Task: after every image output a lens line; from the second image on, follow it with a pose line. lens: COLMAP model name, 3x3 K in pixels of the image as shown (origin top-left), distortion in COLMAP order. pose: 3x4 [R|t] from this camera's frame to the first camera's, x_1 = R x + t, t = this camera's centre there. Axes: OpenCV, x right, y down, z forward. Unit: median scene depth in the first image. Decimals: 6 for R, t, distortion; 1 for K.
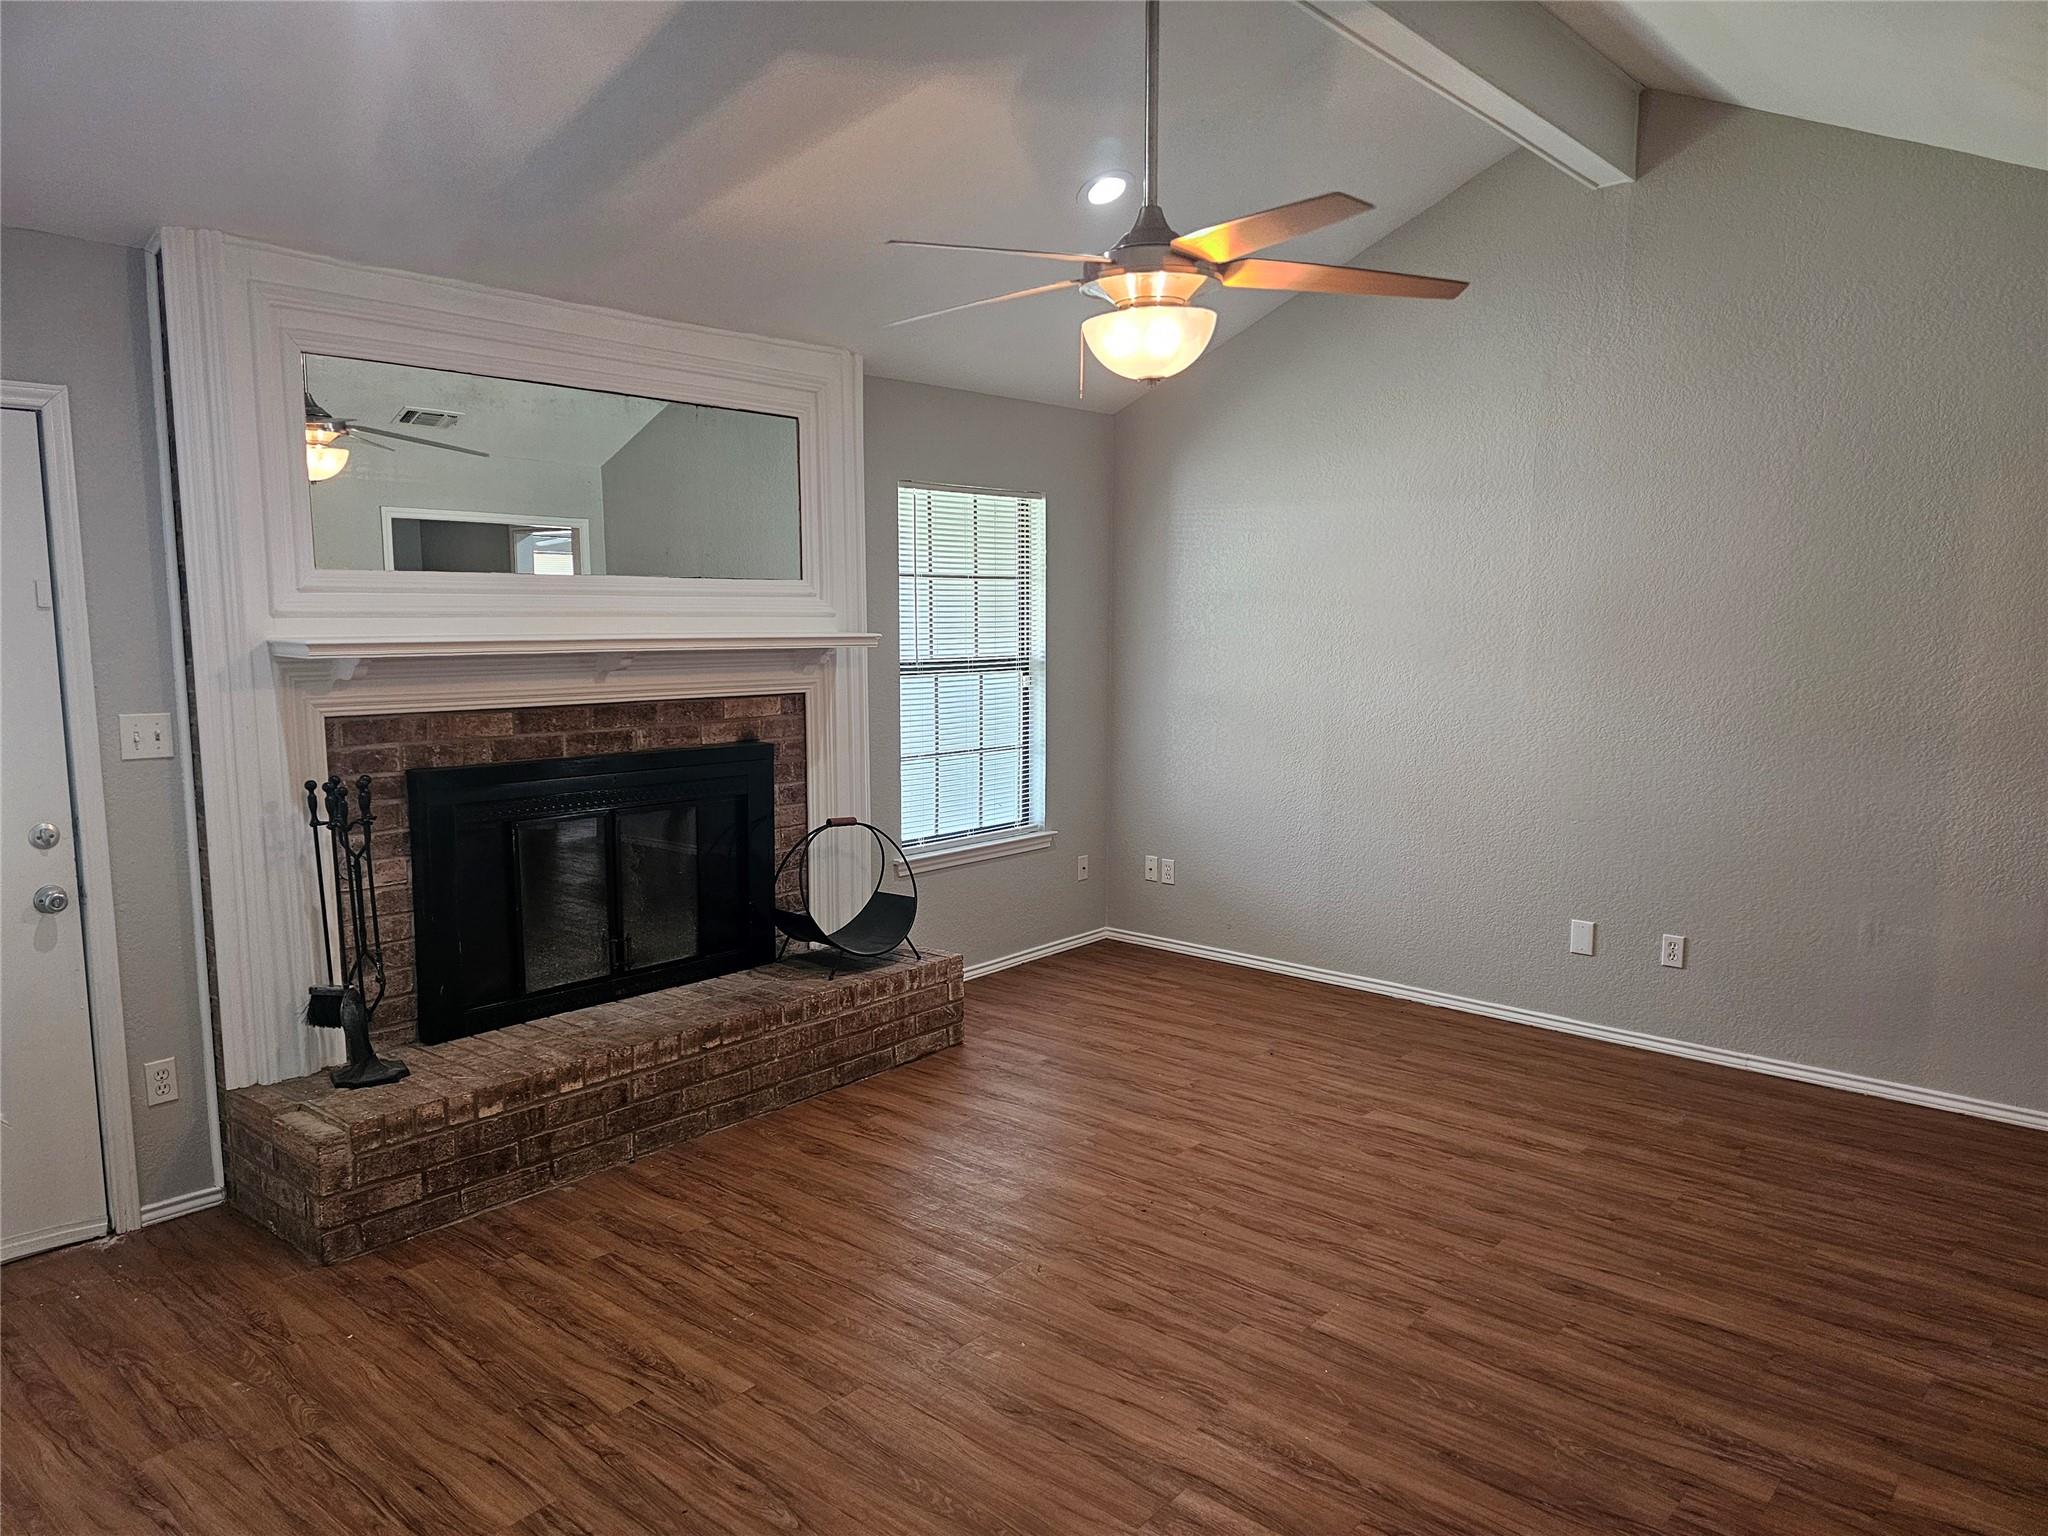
lens RADIAL K [[1374.9, 0, 1026.0], [0, 1374.9, 778.3], [0, 0, 1]] dist [0.073627, -0.069811]
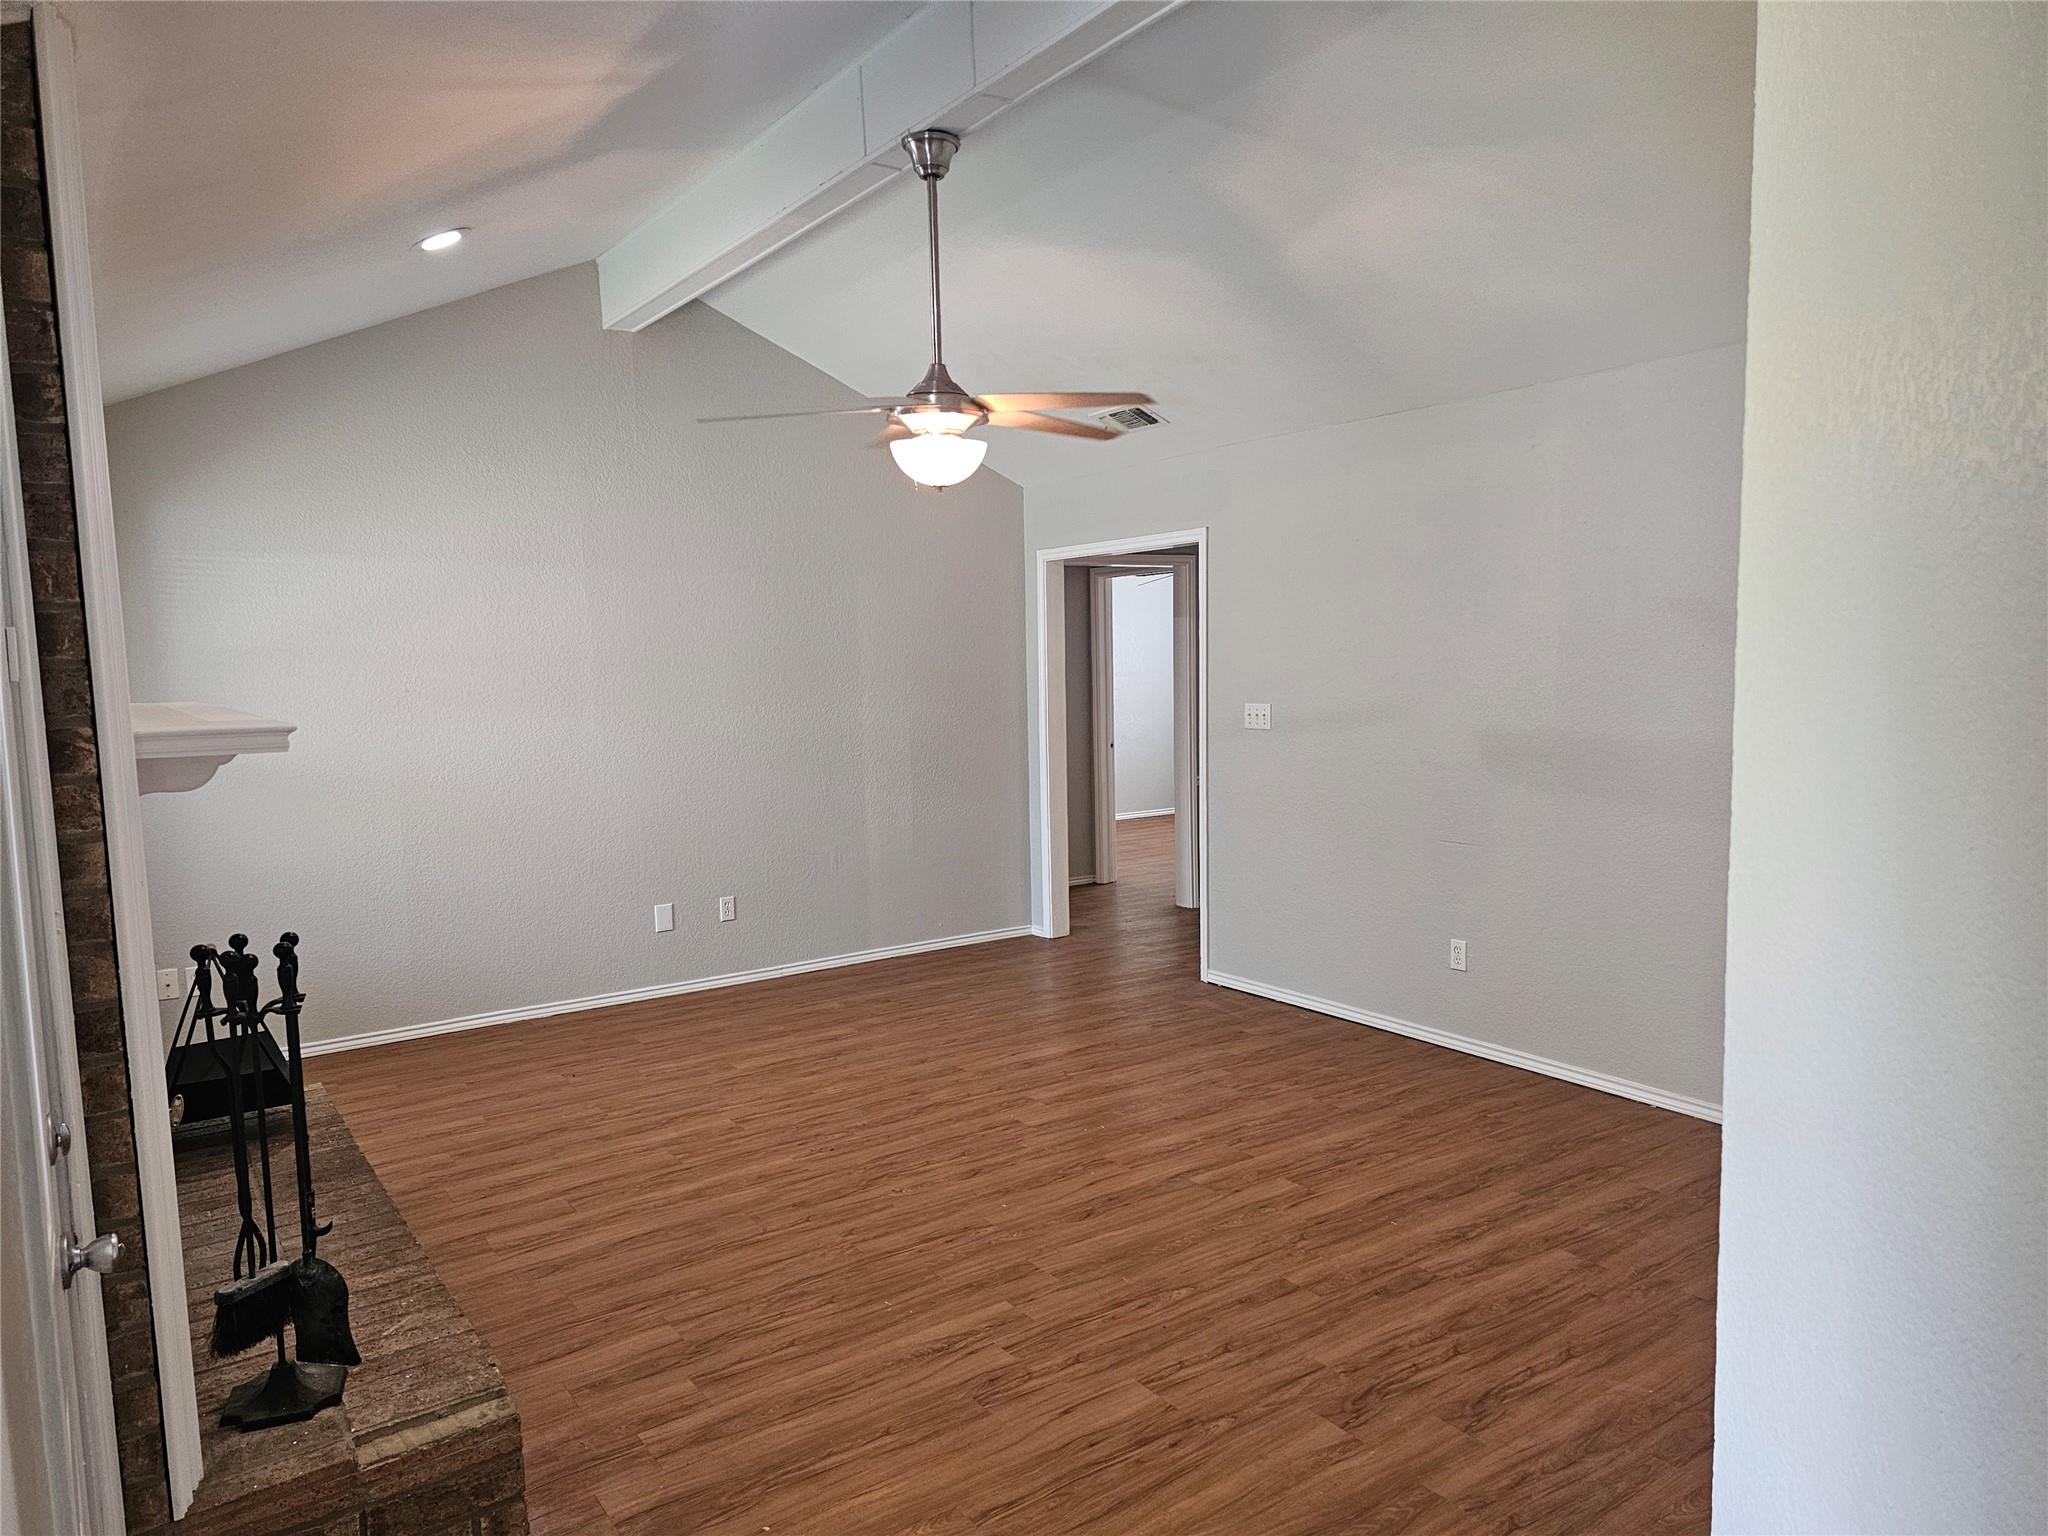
lens RADIAL K [[1374.9, 0, 1020.9], [0, 1374.9, 773.2], [0, 0, 1]] dist [0.073627, -0.069811]
pose [[0.258916, -0.099859, 0.960724, -0.838207], [0.149470, 0.986802, 0.062287, -0.052015], [-0.954265, 0.127473, 0.270425, 0.399466]]
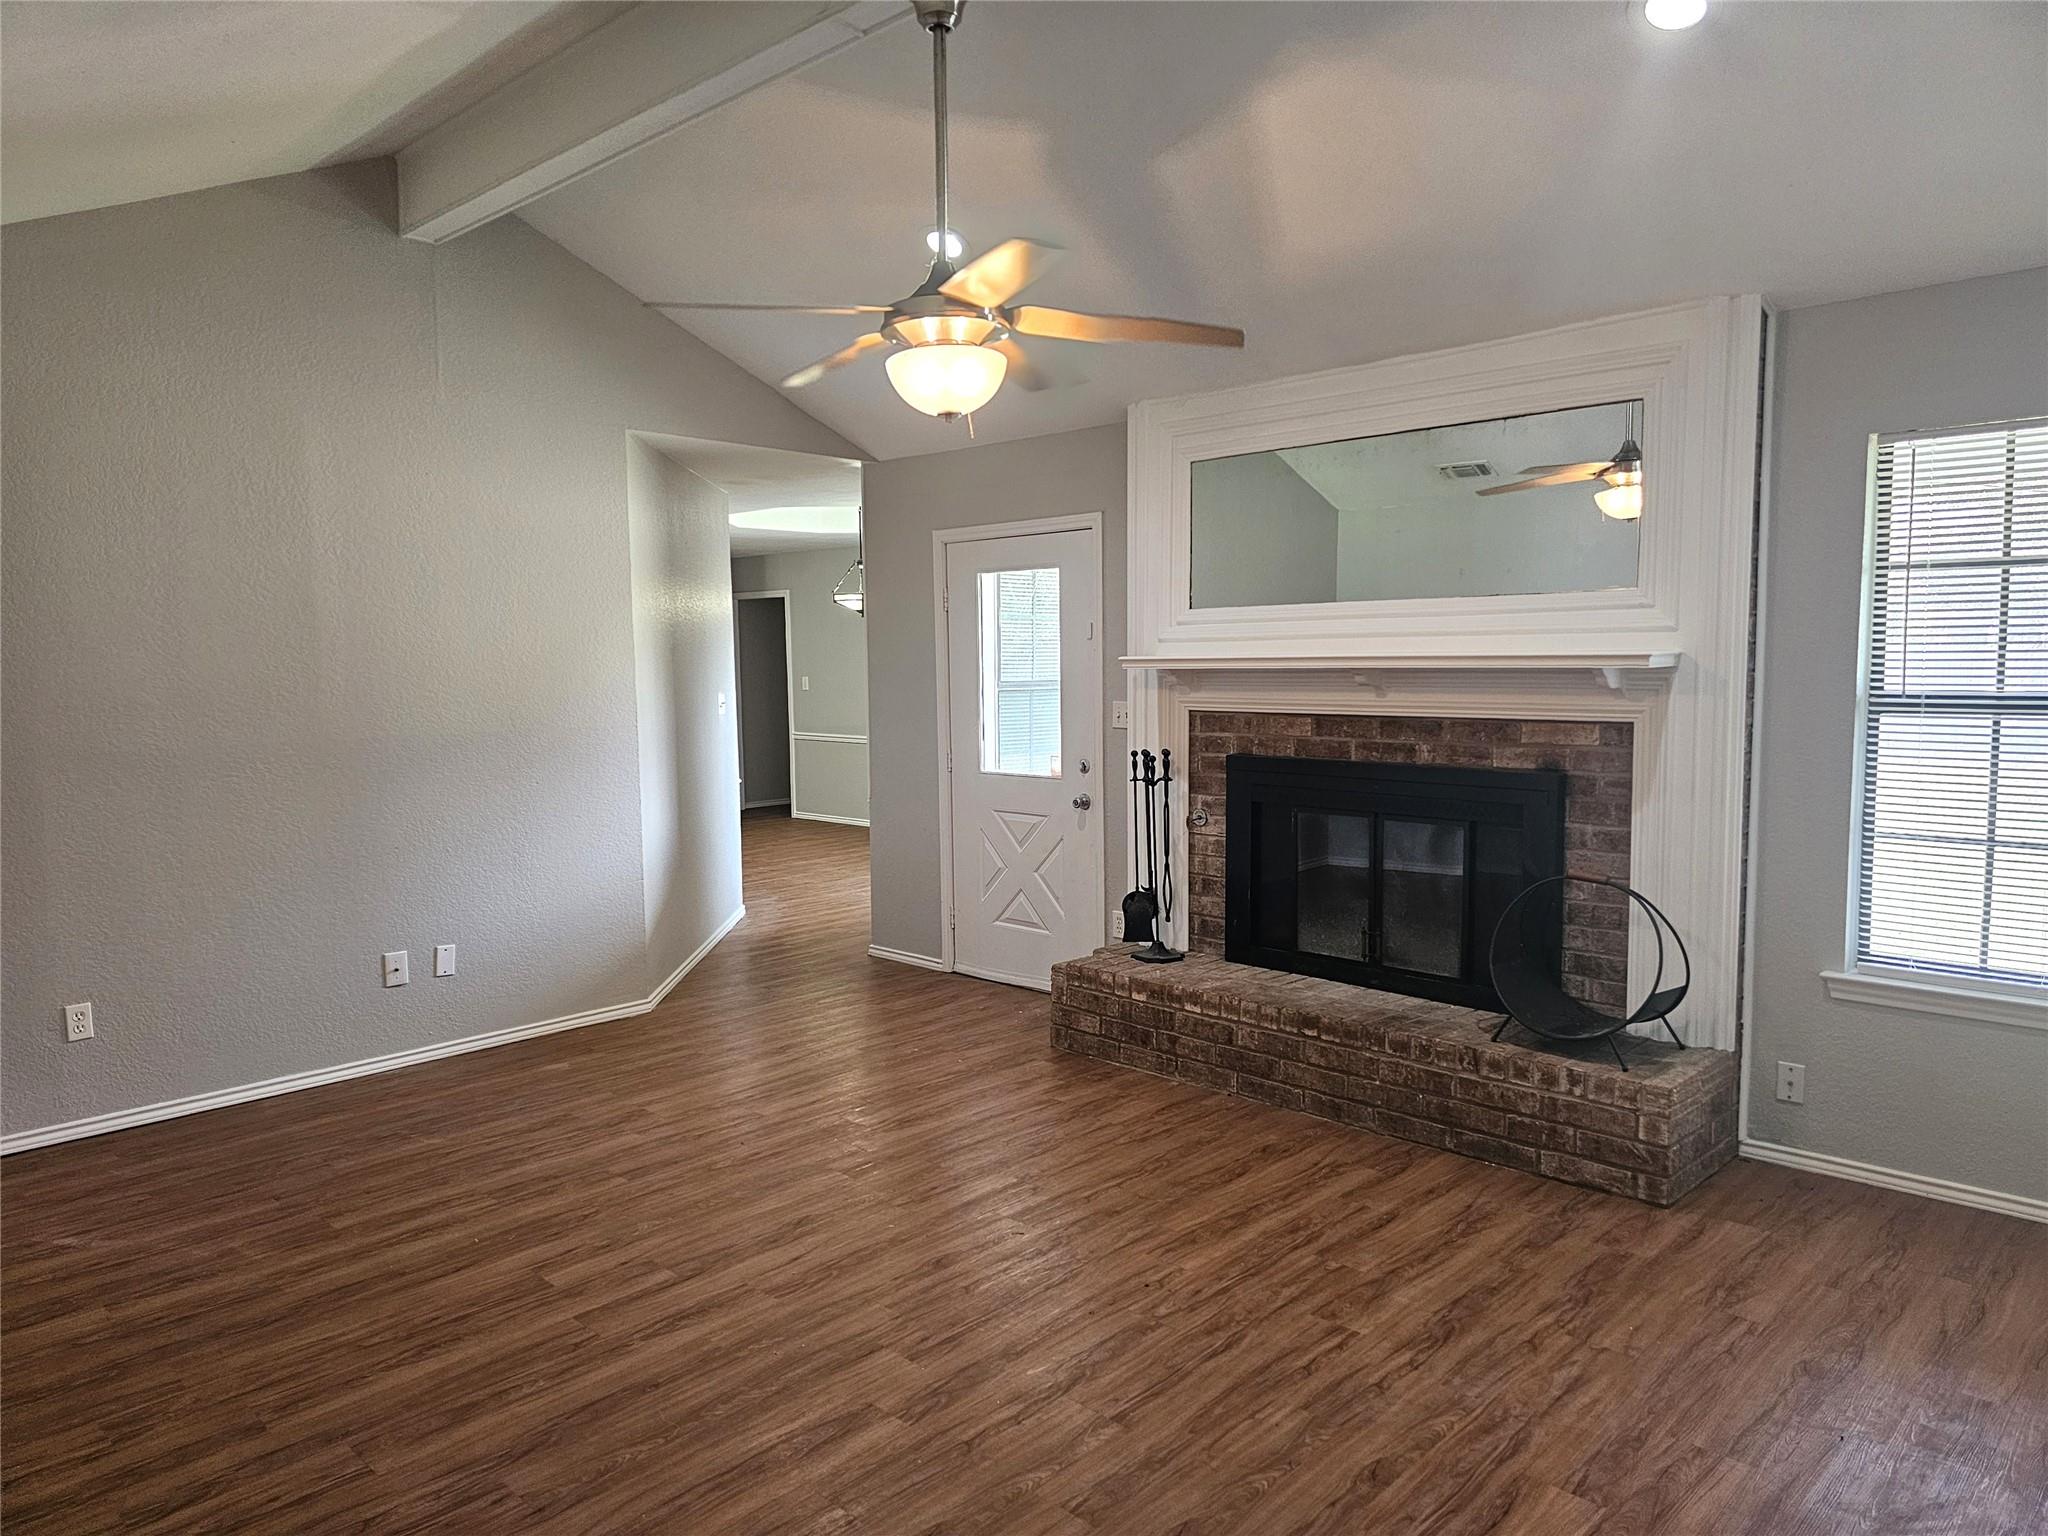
lens RADIAL K [[1374.9, 0, 1006.5], [0, 1374.9, 758.1], [0, 0, 1]] dist [0.073627, -0.069811]
pose [[-0.065127, 0.071415, -0.995318, 0.810625], [-0.114340, 0.990332, 0.078539, -0.073199], [0.991305, 0.118920, -0.056331, 0.773372]]
